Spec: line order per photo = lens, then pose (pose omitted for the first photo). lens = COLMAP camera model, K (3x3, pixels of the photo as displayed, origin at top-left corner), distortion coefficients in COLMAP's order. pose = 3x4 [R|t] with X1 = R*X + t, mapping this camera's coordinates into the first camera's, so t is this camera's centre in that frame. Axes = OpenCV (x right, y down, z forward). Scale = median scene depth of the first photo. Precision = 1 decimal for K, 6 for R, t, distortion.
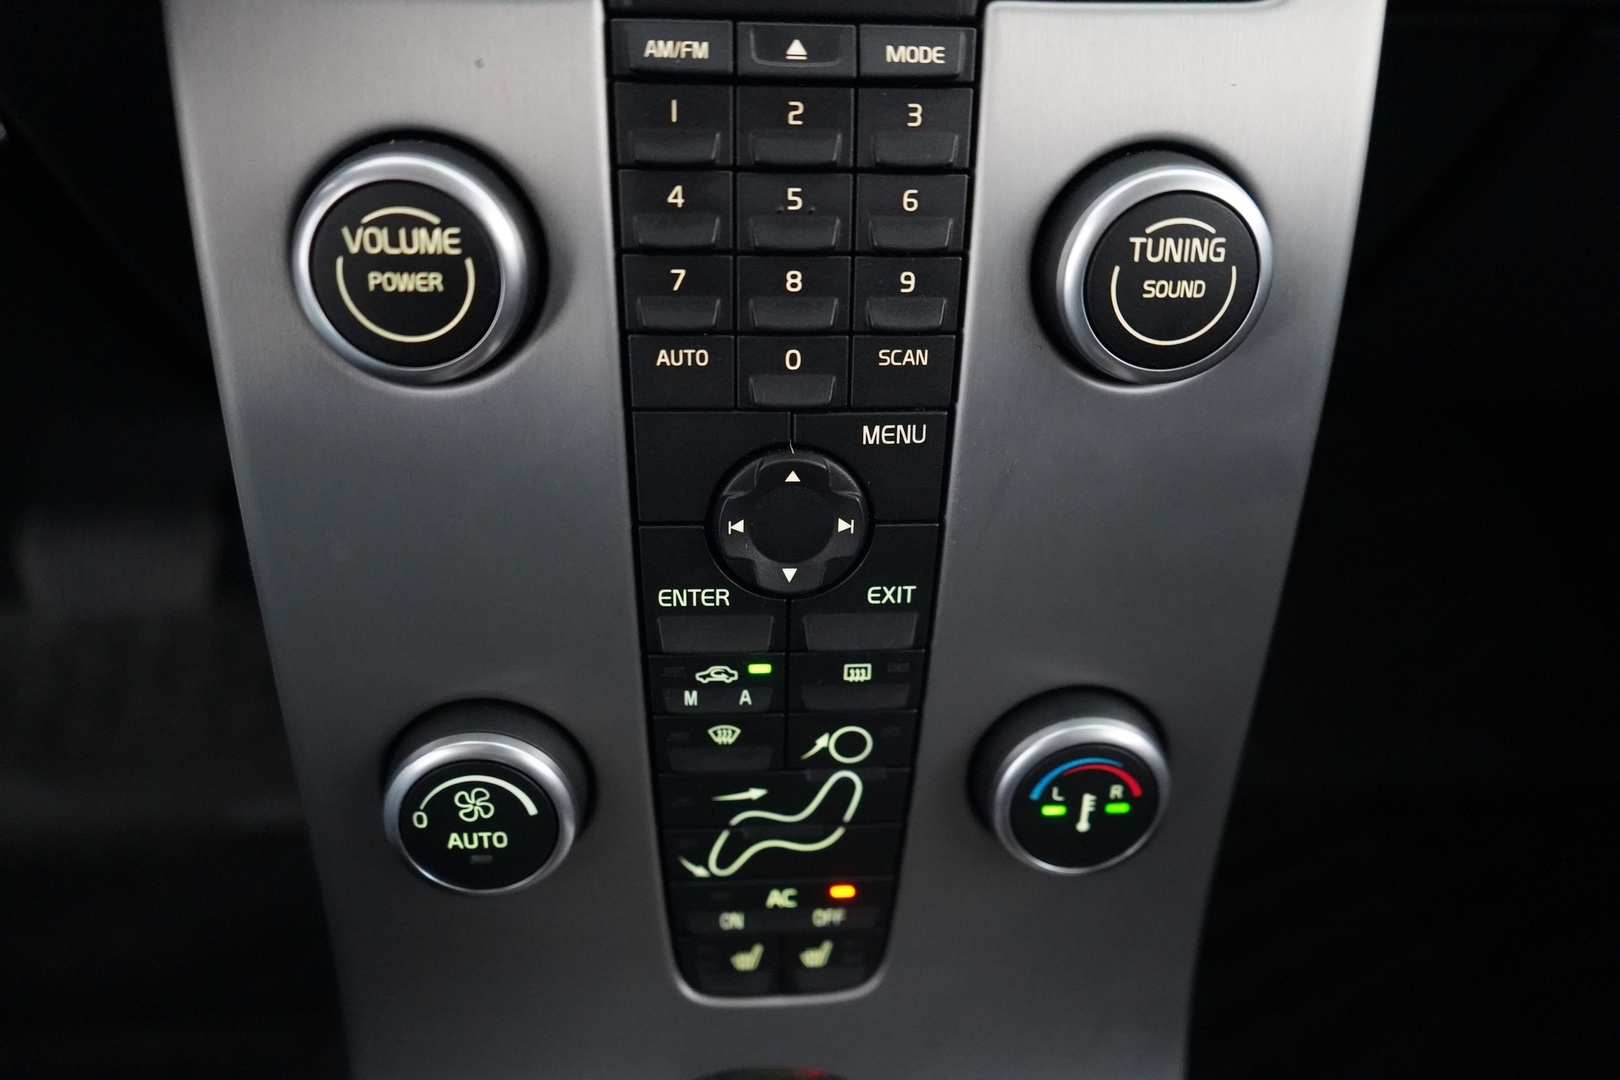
lens RADIAL K [[1312.9, 0, 810.8], [0, 1312.9, 538.6], [0, 0, 1]] dist [0.007282, -0.017444]
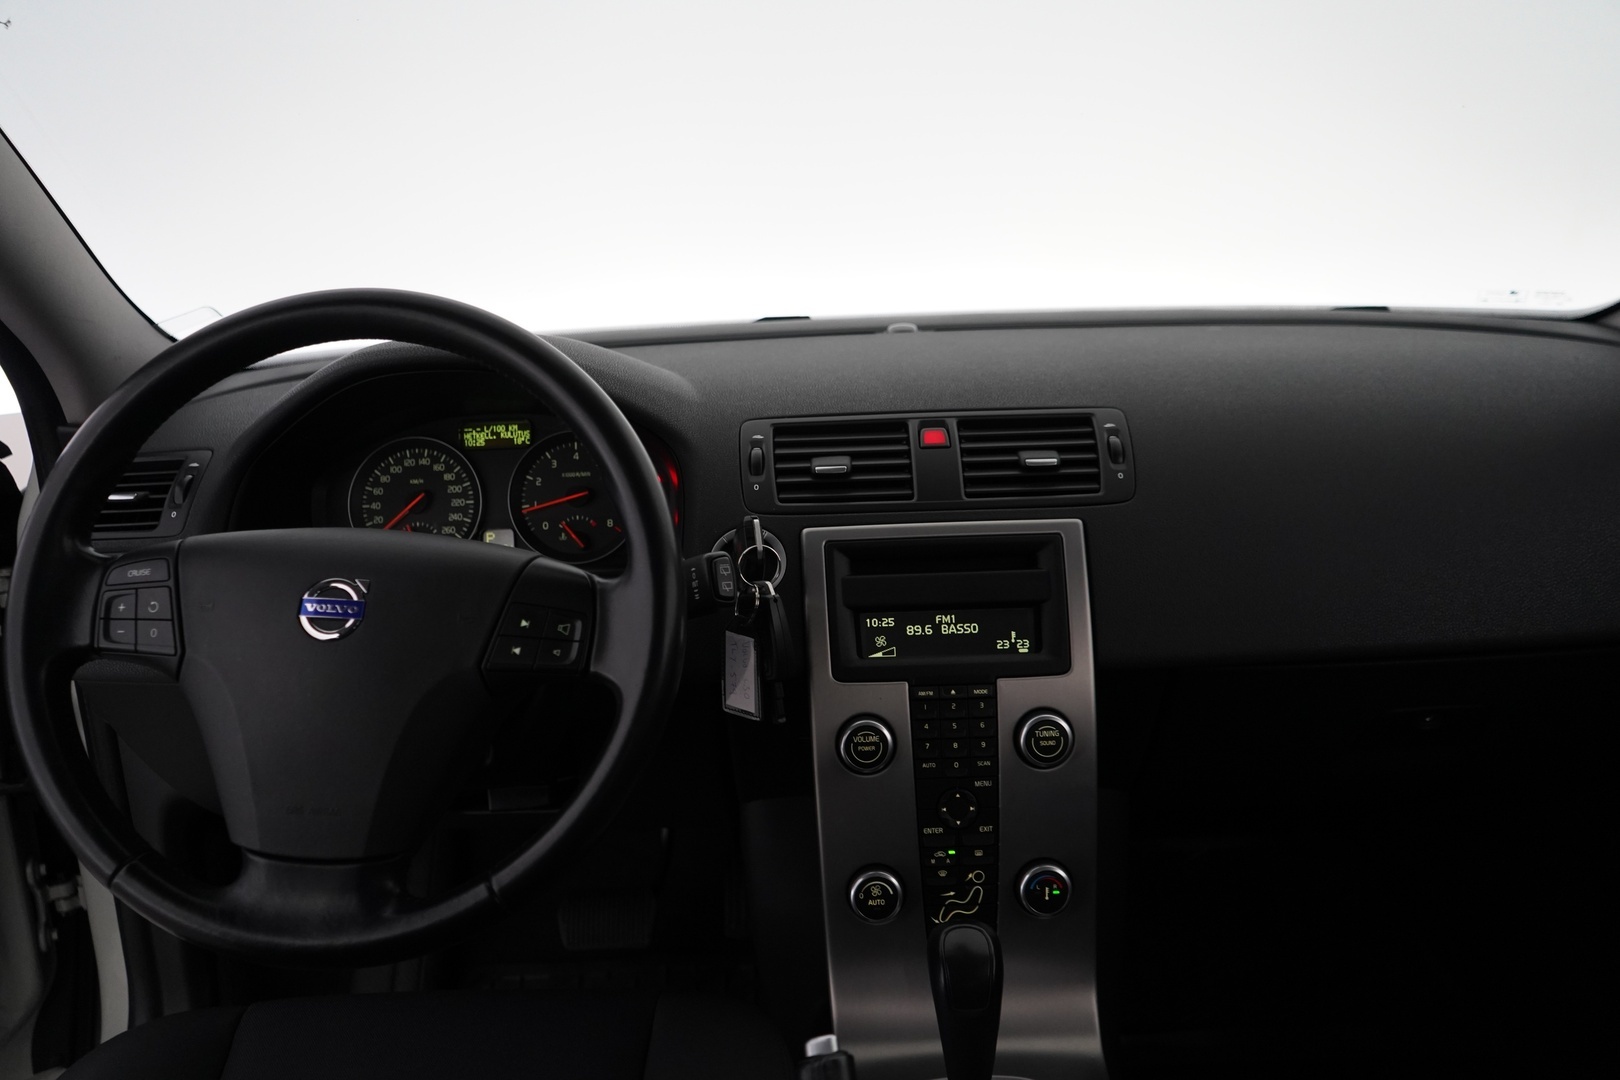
lens RADIAL K [[1312.9, 0, 815.2], [0, 1312.9, 536.4], [0, 0, 1]] dist [0.007282, -0.017444]
pose [[0.994465, -0.057093, -0.088206, -0.046613], [0.018598, 0.921882, -0.387023, 0.738200], [0.103412, 0.383240, 0.917841, -2.889980]]
